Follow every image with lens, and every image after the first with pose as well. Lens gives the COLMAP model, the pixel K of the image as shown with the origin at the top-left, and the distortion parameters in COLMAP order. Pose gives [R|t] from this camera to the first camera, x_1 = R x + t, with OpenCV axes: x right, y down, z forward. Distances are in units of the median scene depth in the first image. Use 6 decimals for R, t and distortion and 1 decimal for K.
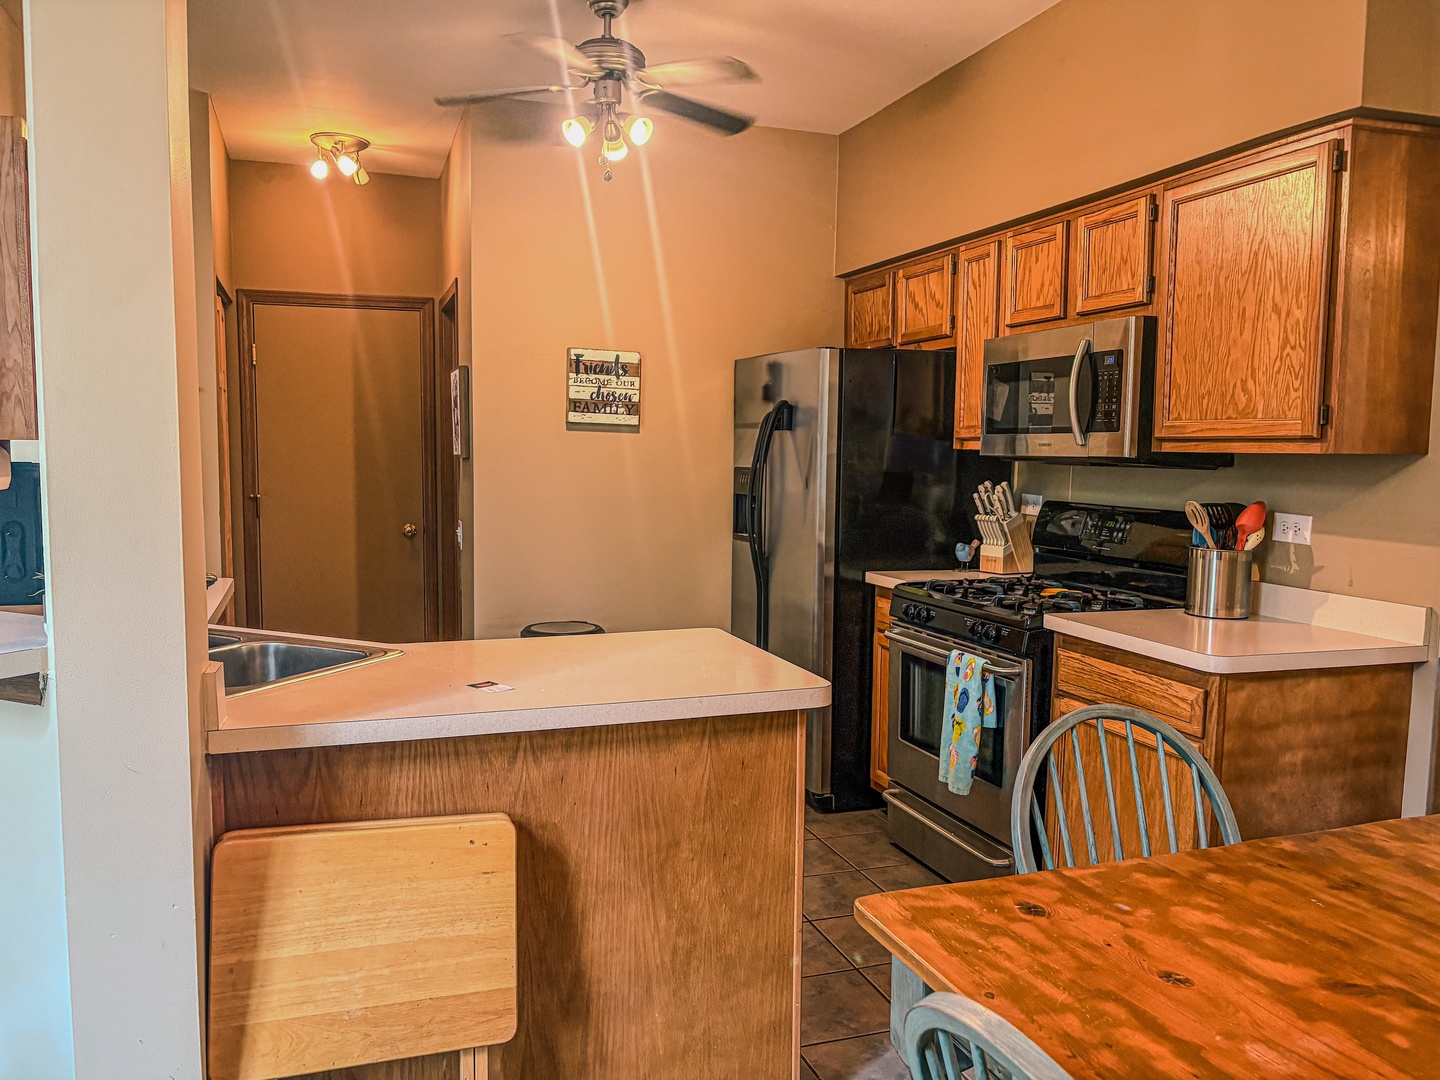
lens RADIAL K [[1148.2, 0, 720.0], [0, 1148.2, 540.0], [0, 0, 1]] dist [-0.002770, -0.000163]
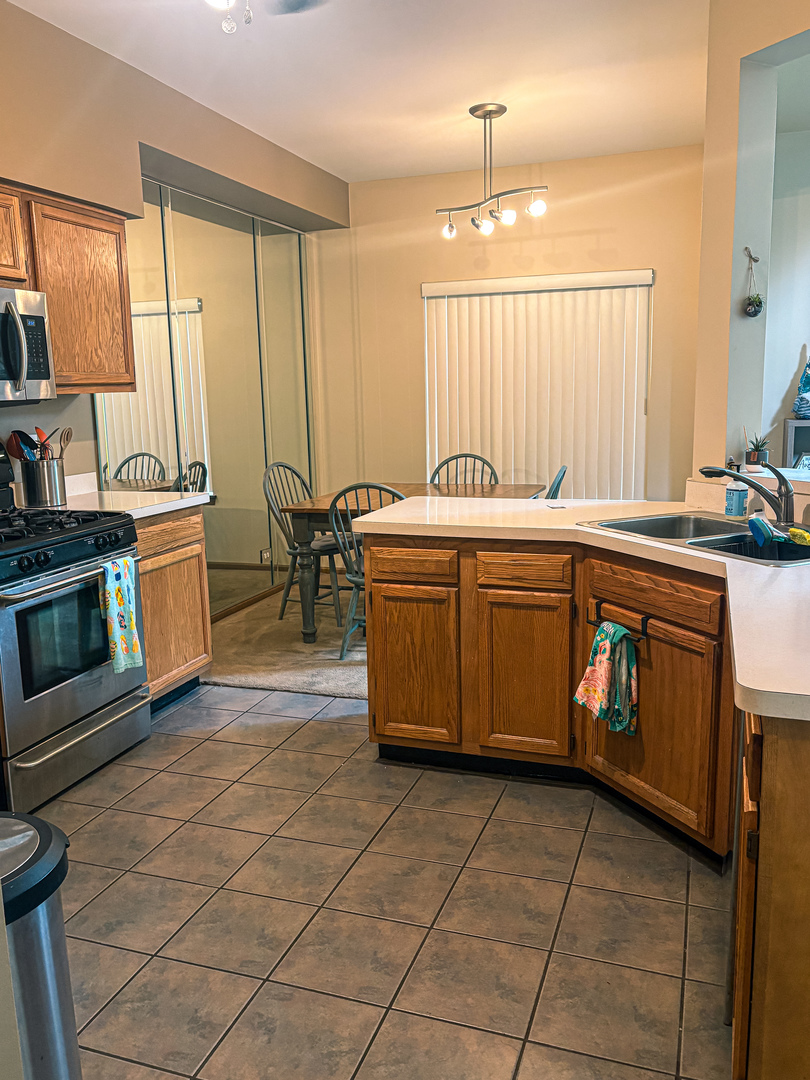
lens RADIAL K [[861.1, 0, 405.0], [0, 861.1, 540.0], [0, 0, 1]] dist [-0.002770, -0.000163]
pose [[-0.789756, -0.097578, 0.605610, -0.680536], [0.067143, 0.967584, 0.243460, -0.145920], [-0.609735, 0.232936, -0.757604, 1.745288]]
